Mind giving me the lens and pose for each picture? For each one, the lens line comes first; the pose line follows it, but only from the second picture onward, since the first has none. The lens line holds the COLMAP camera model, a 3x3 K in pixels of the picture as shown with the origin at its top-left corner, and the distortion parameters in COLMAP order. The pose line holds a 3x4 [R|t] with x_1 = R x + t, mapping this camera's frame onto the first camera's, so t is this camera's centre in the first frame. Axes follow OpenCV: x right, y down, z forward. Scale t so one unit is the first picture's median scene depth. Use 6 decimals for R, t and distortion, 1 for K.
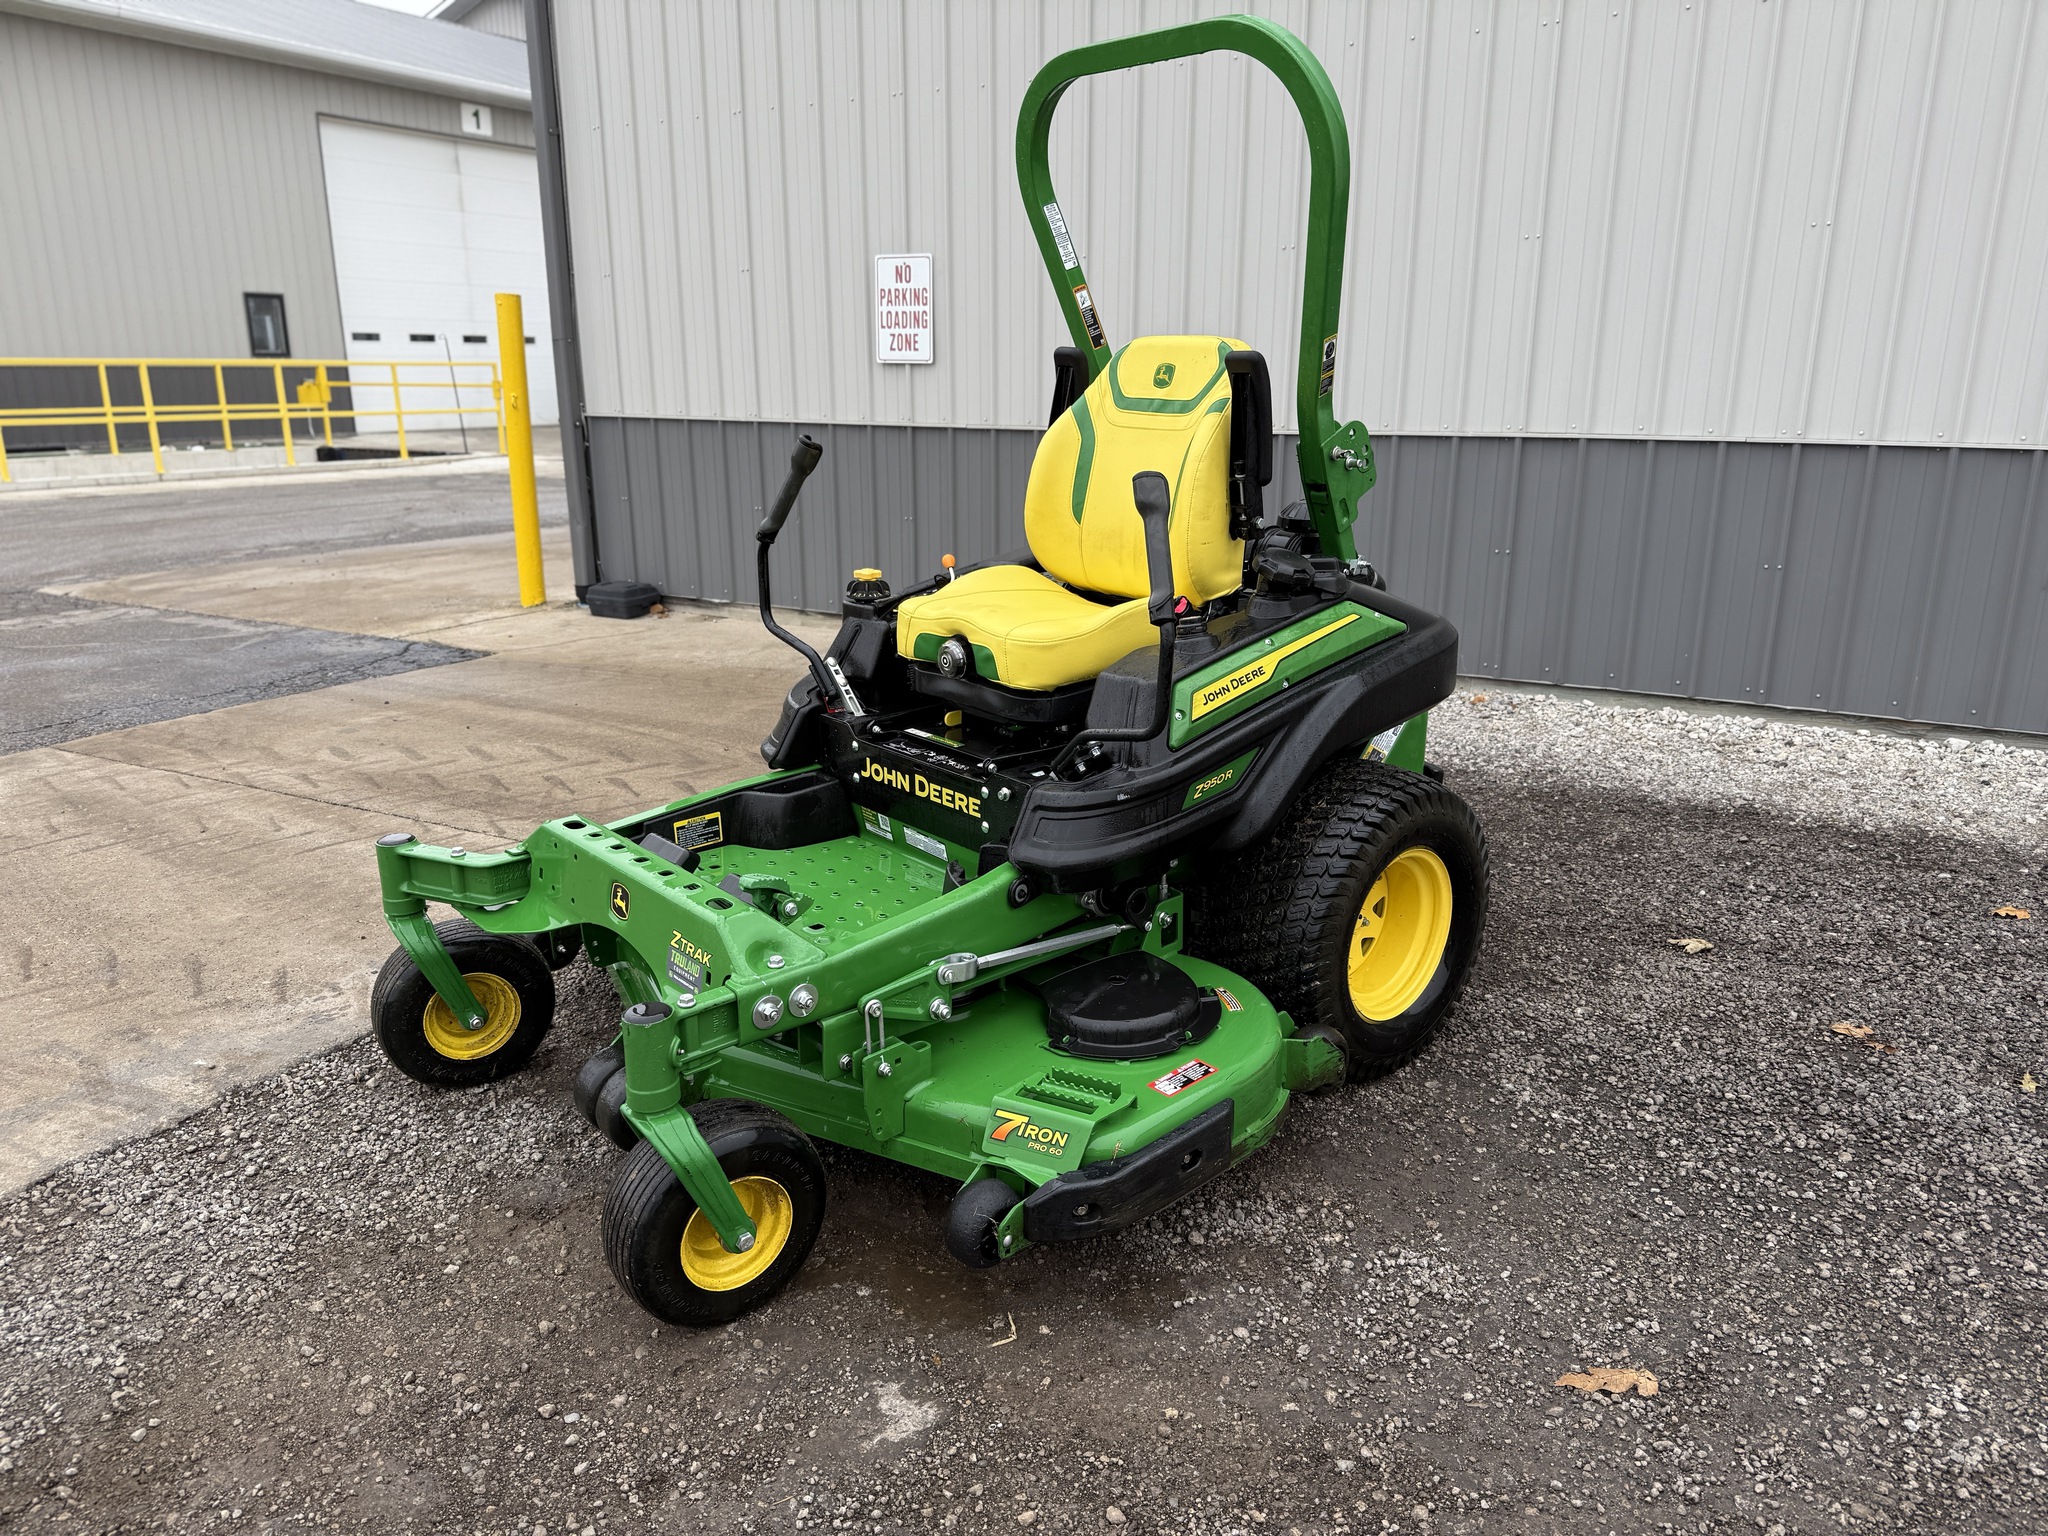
lens RADIAL K [[1423.5, 0, 1023.6], [0, 1423.5, 785.2], [0, 0, 1]] dist [0.044489, -0.059453]
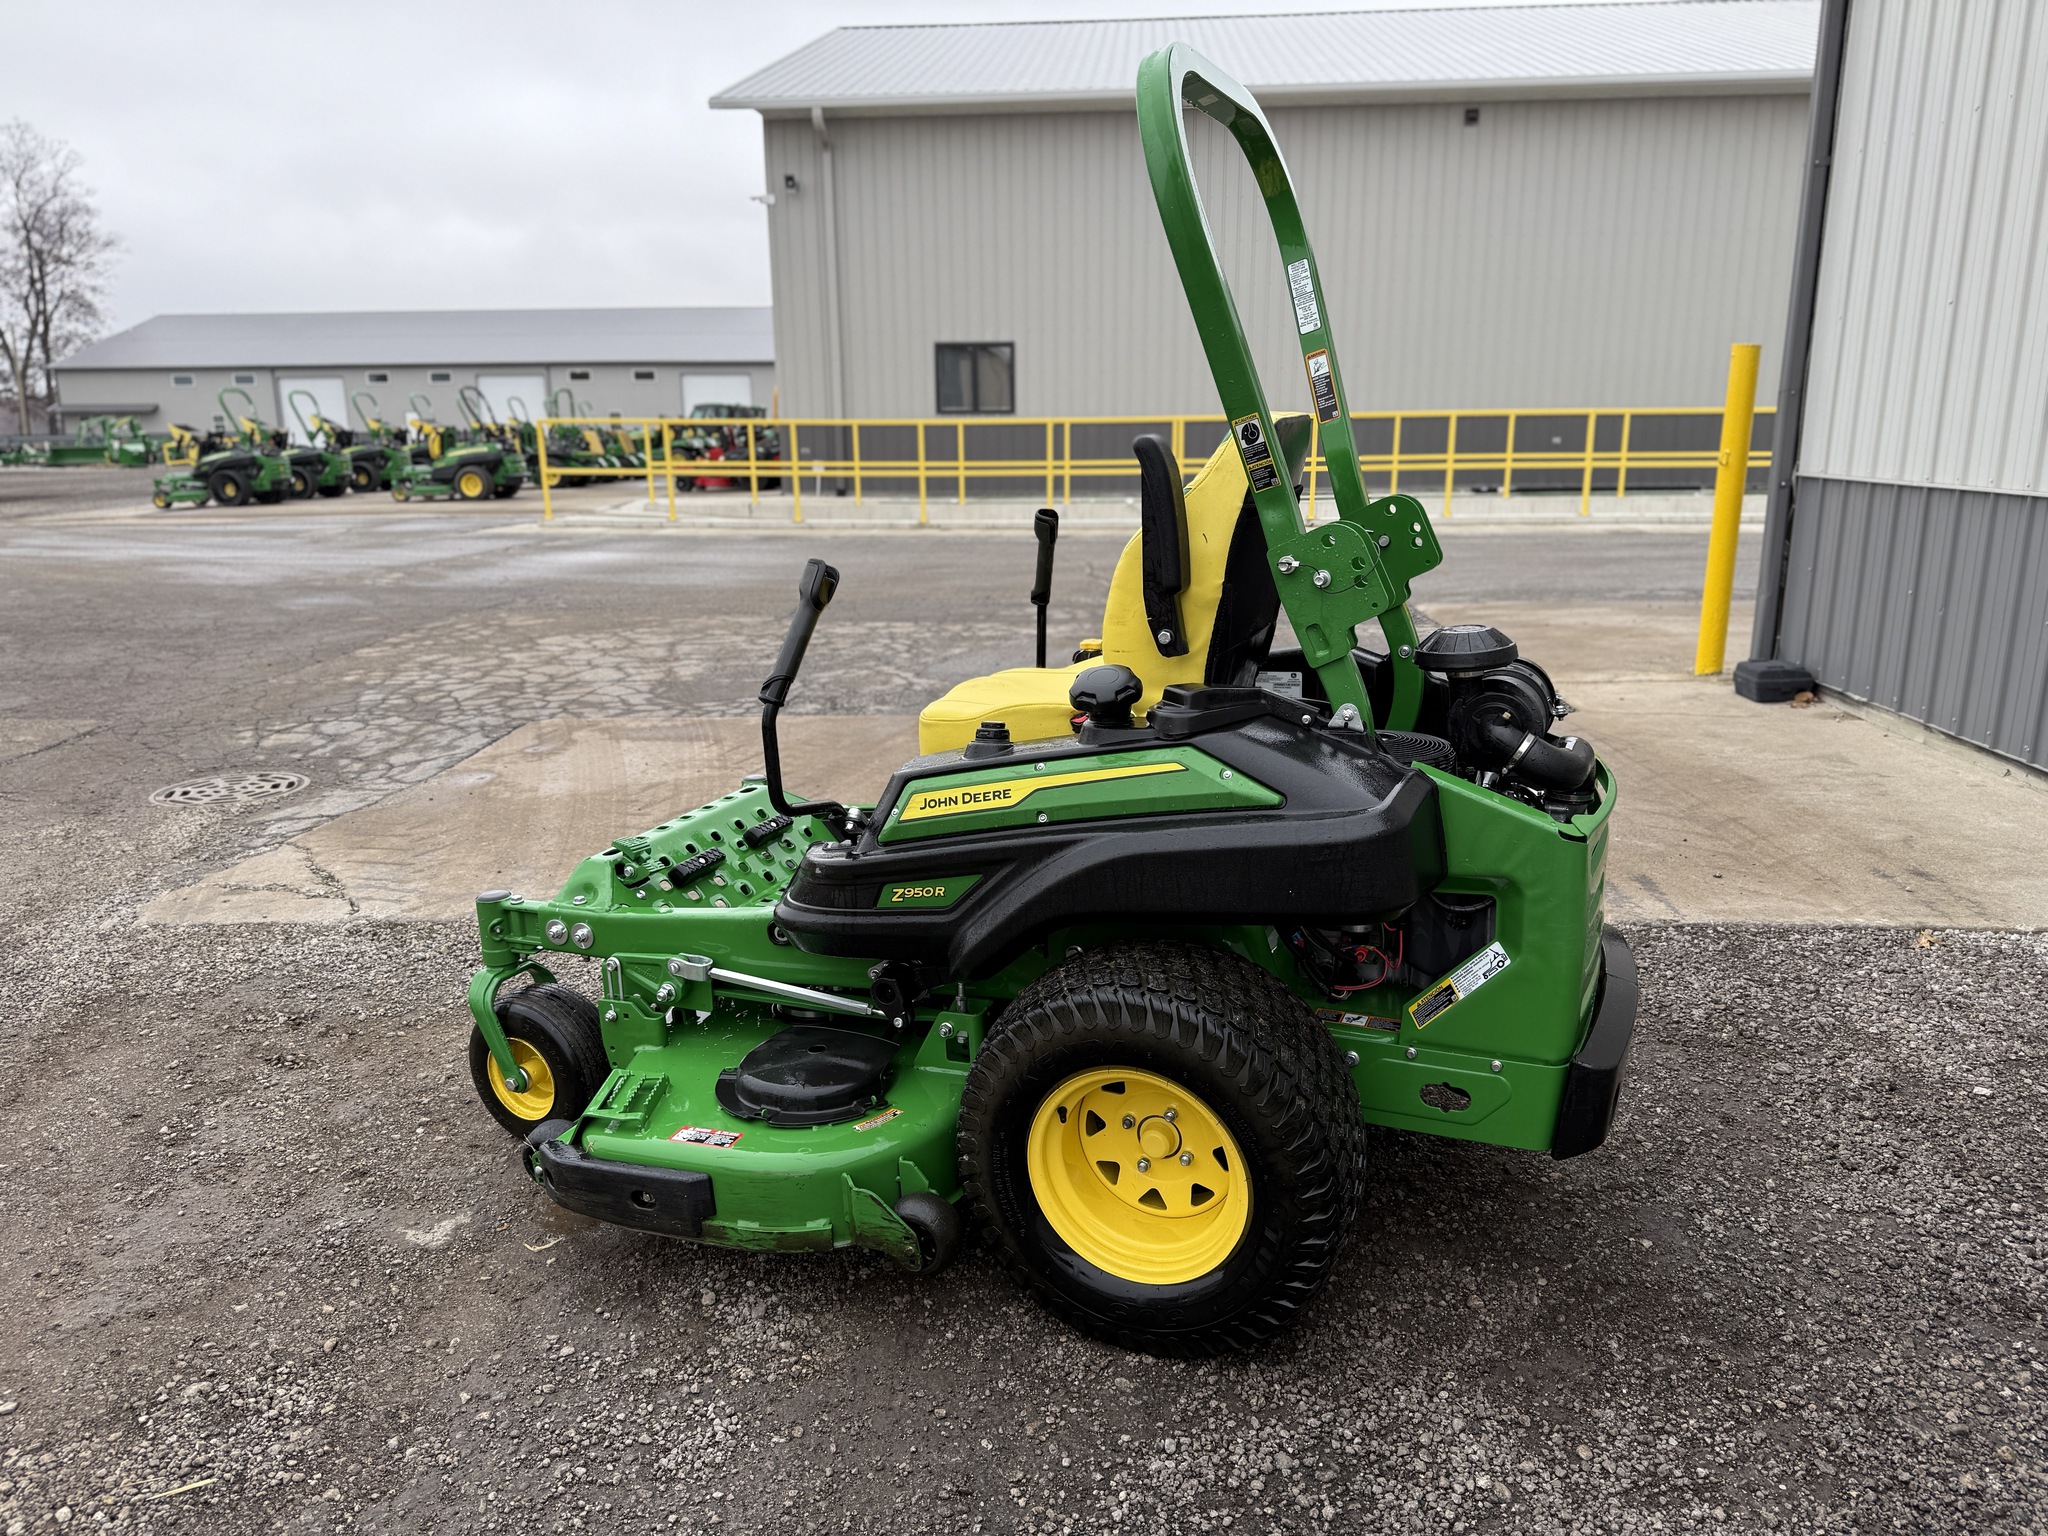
lens RADIAL K [[1423.5, 0, 1013.4], [0, 1423.5, 784.4], [0, 0, 1]] dist [0.044489, -0.059453]
pose [[0.439572, 0.215564, -0.871956, 0.874325], [-0.239819, 0.963699, 0.117347, -0.177765], [0.865600, 0.157530, 0.475312, 0.545473]]
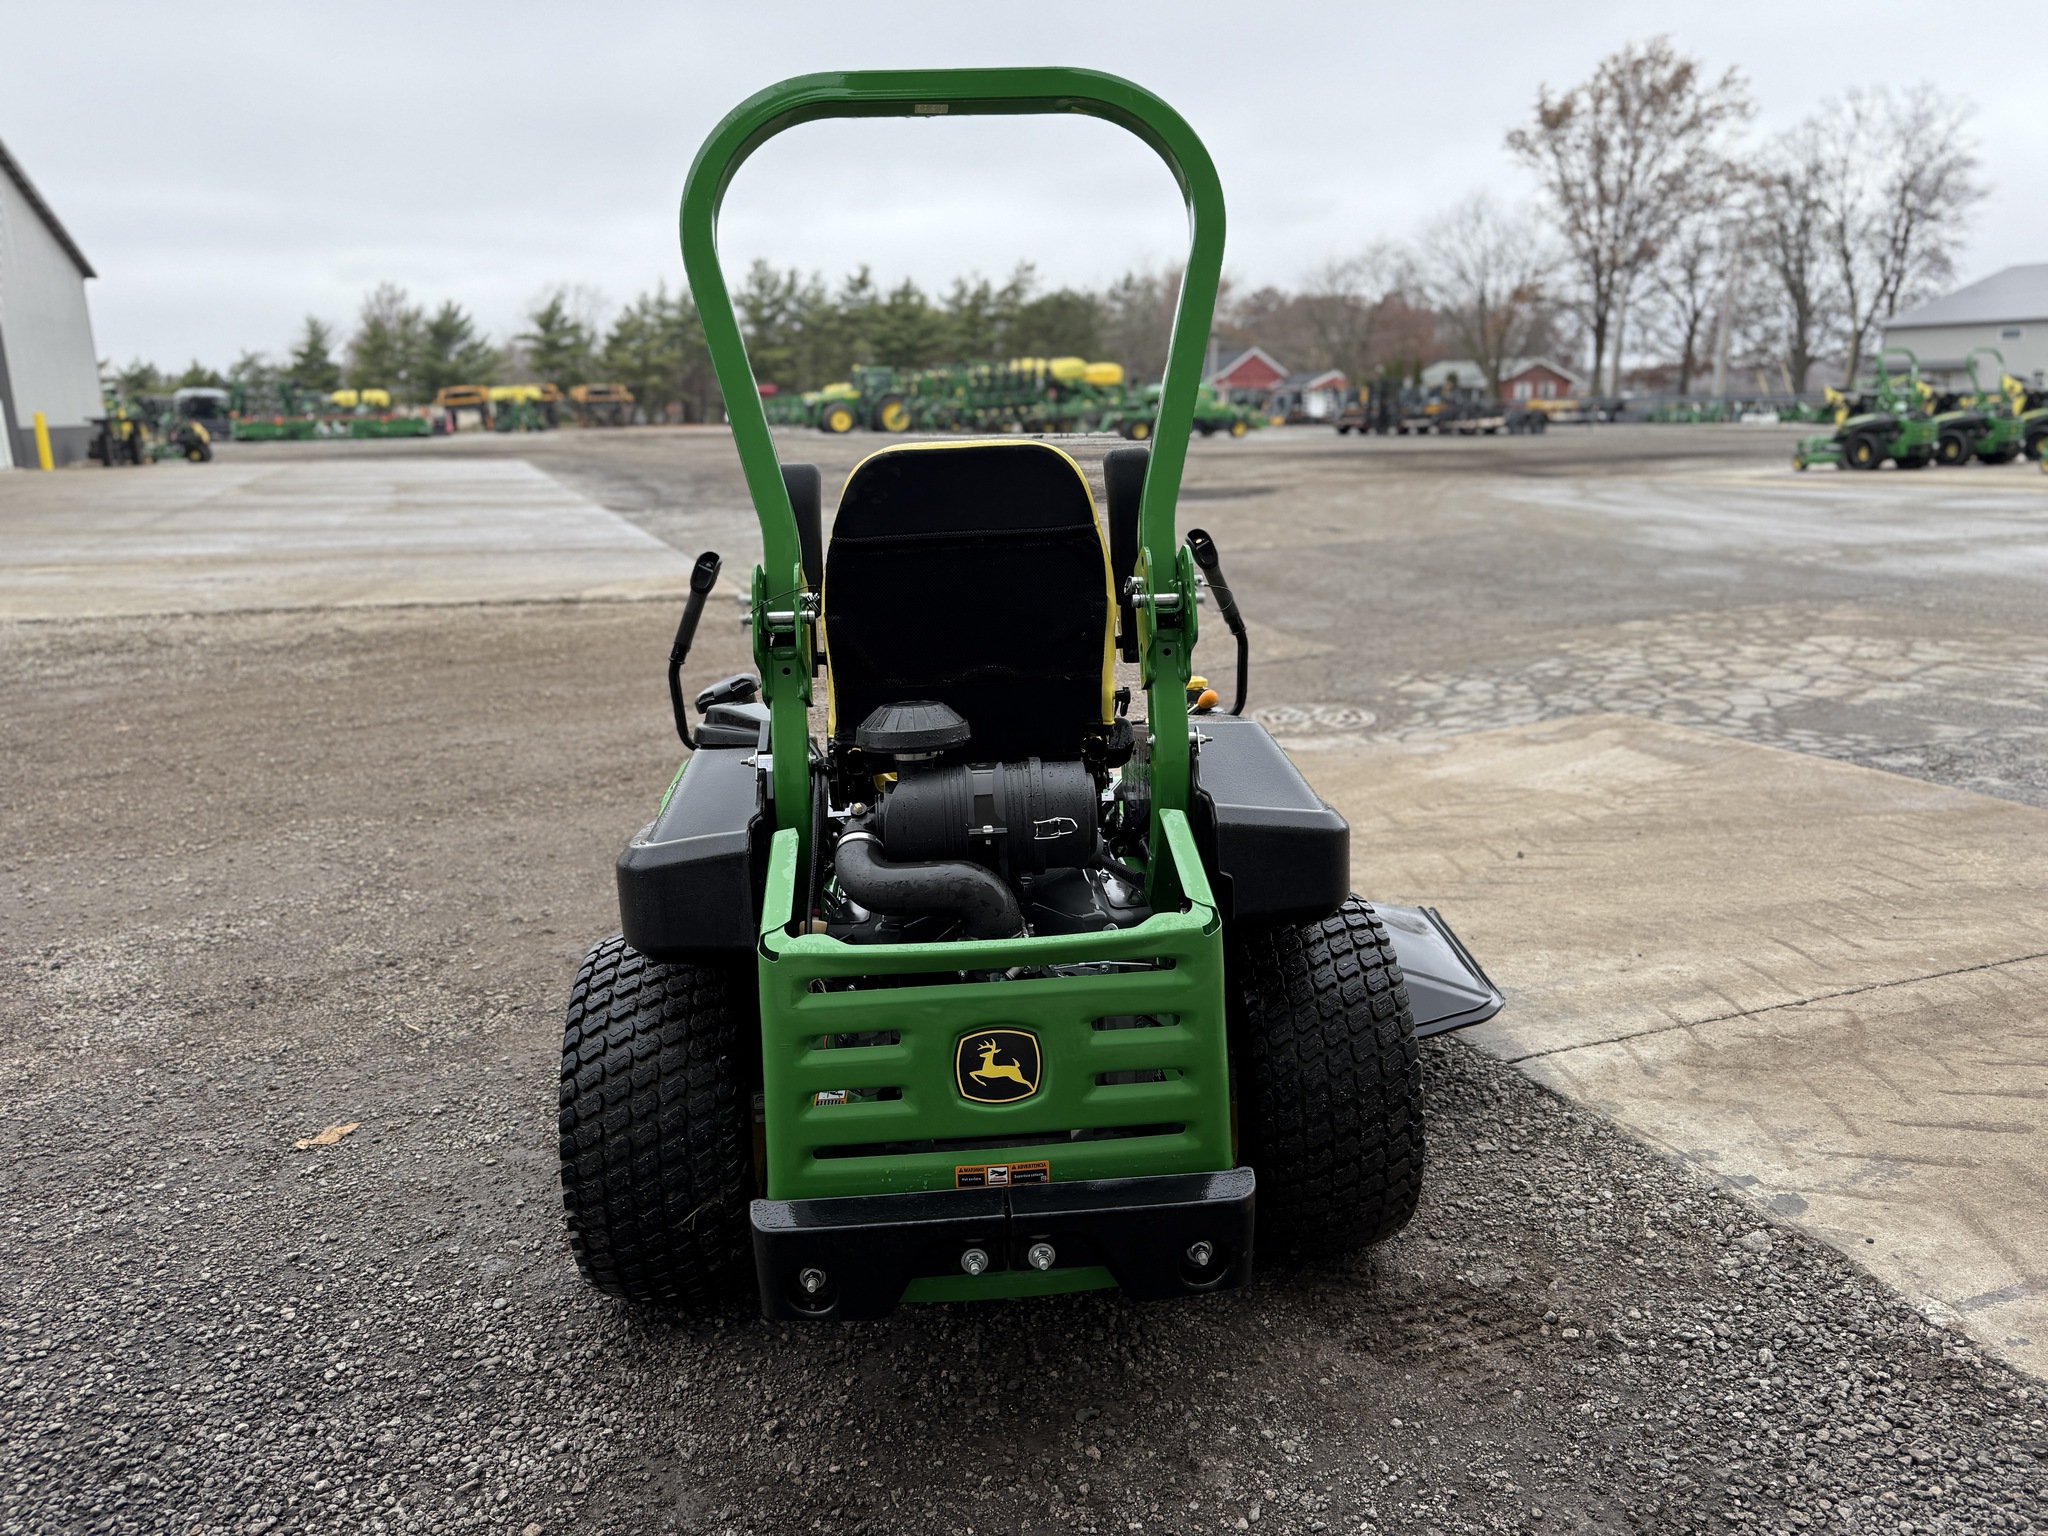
lens RADIAL K [[1423.5, 0, 1018.0], [0, 1423.5, 778.0], [0, 0, 1]] dist [0.044489, -0.059453]
pose [[-0.604445, 0.210851, -0.768237, 0.775816], [-0.203321, 0.891572, 0.404673, -0.500235], [0.770264, 0.400802, -0.496036, 1.578509]]
